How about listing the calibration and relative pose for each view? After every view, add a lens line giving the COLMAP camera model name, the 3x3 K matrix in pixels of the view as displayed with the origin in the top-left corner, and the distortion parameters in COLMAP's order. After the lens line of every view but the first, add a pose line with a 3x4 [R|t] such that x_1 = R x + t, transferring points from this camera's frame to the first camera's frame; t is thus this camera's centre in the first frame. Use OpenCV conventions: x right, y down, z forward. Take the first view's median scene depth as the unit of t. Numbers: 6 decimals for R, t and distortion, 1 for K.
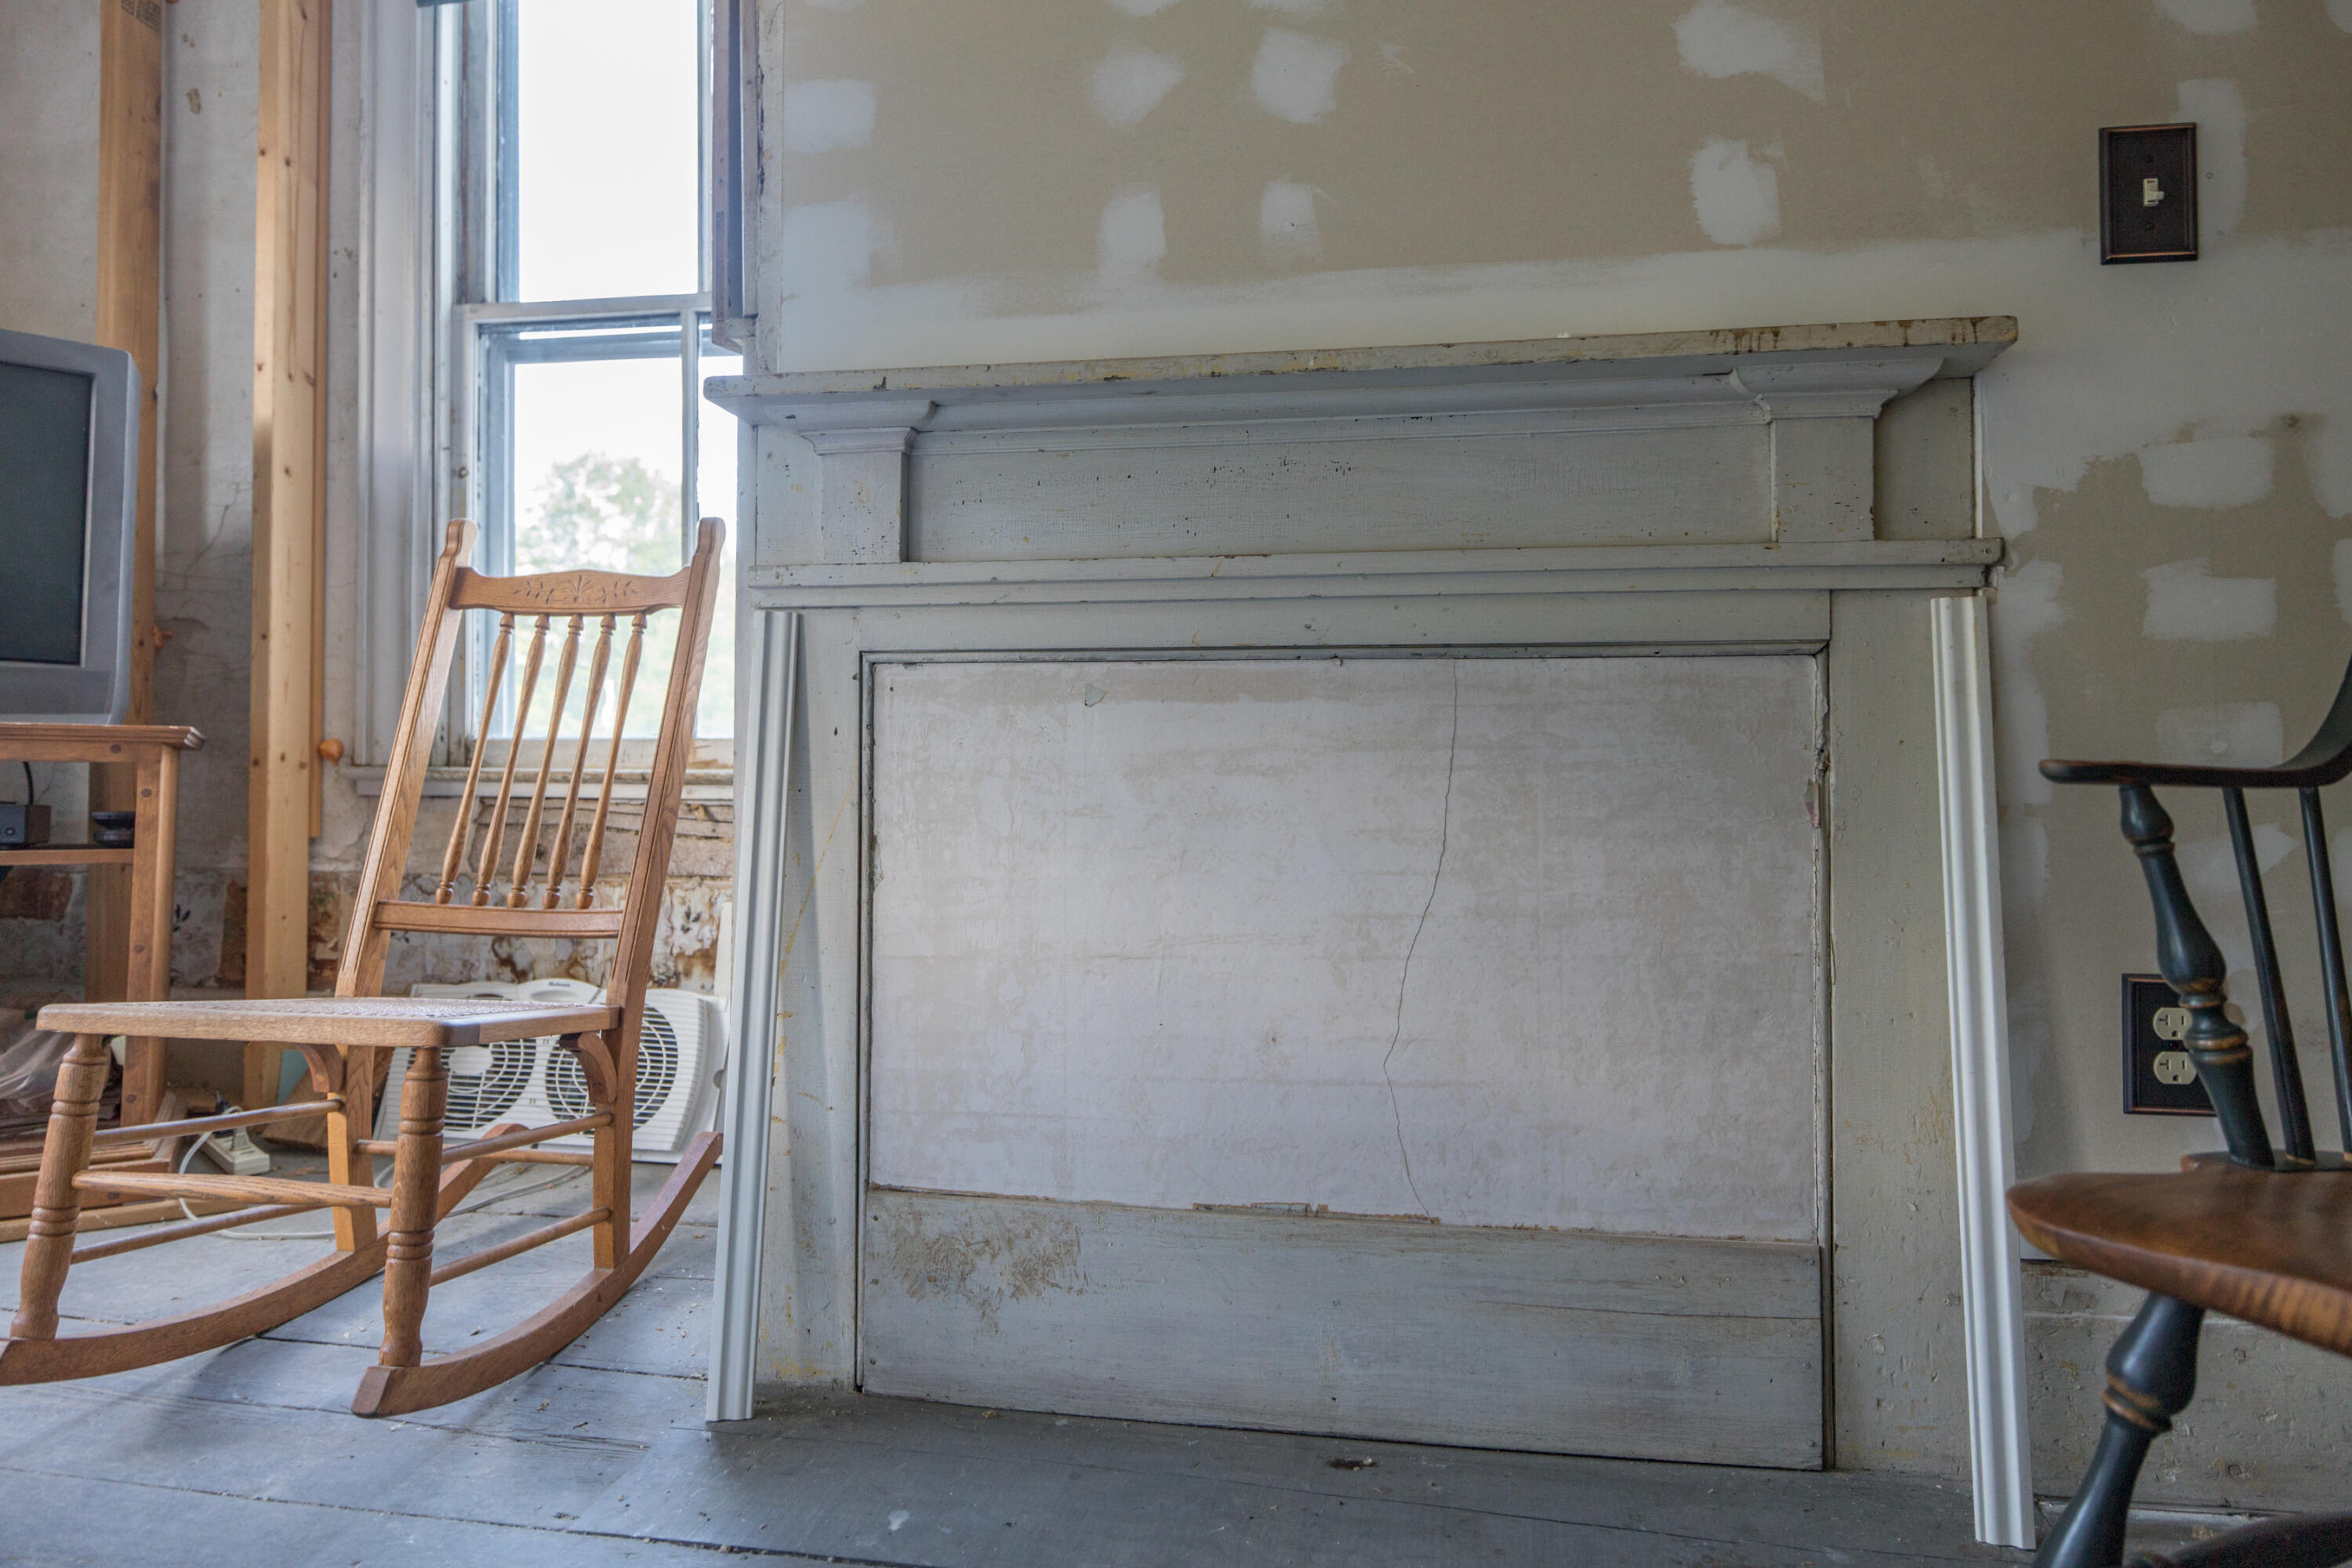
lens RADIAL K [[1318.0, 0, 1176.0], [0, 1318.0, 784.0], [0, 0, 1]] dist [-0.000417, -0.000429]
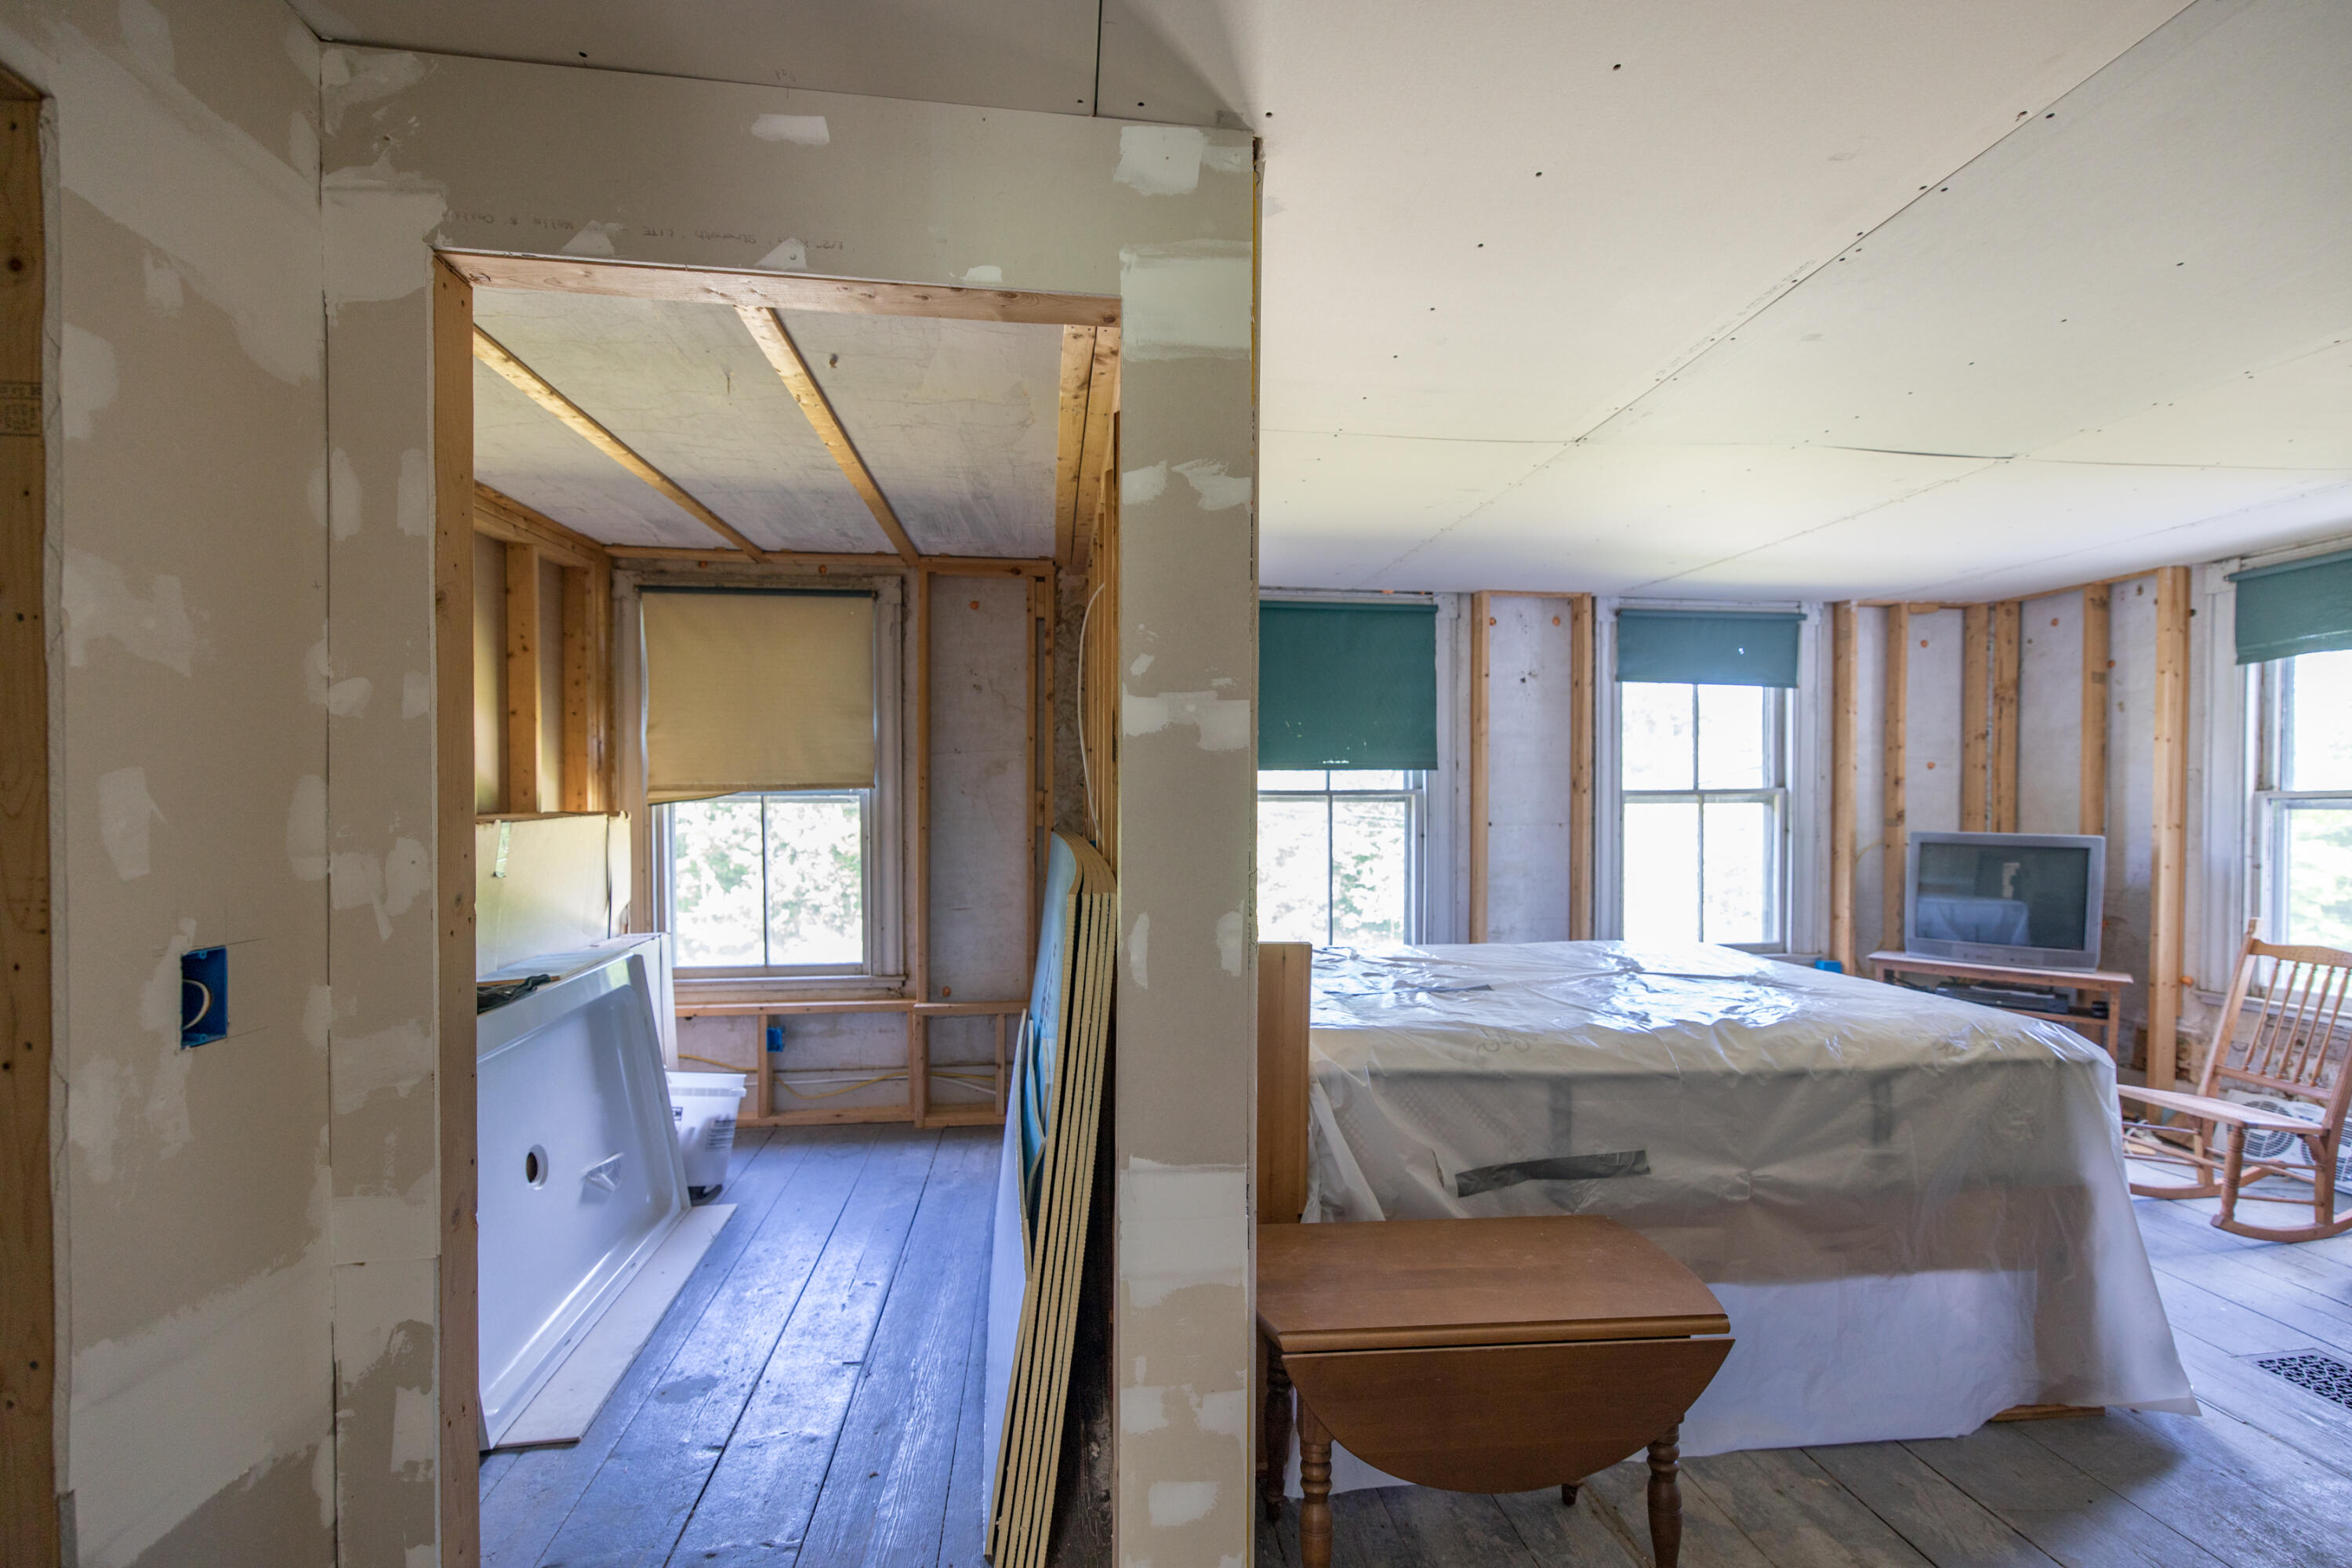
lens RADIAL K [[1011.5, 0, 1177.1], [0, 1011.5, 842.0], [0, 0, 1]] dist [0.002154, 0.000302]
pose [[0.242560, 0.014589, -0.970027, 0.732541], [0.009062, 0.999809, 0.017303, -0.343723], [0.970094, -0.012988, 0.242381, -1.286781]]
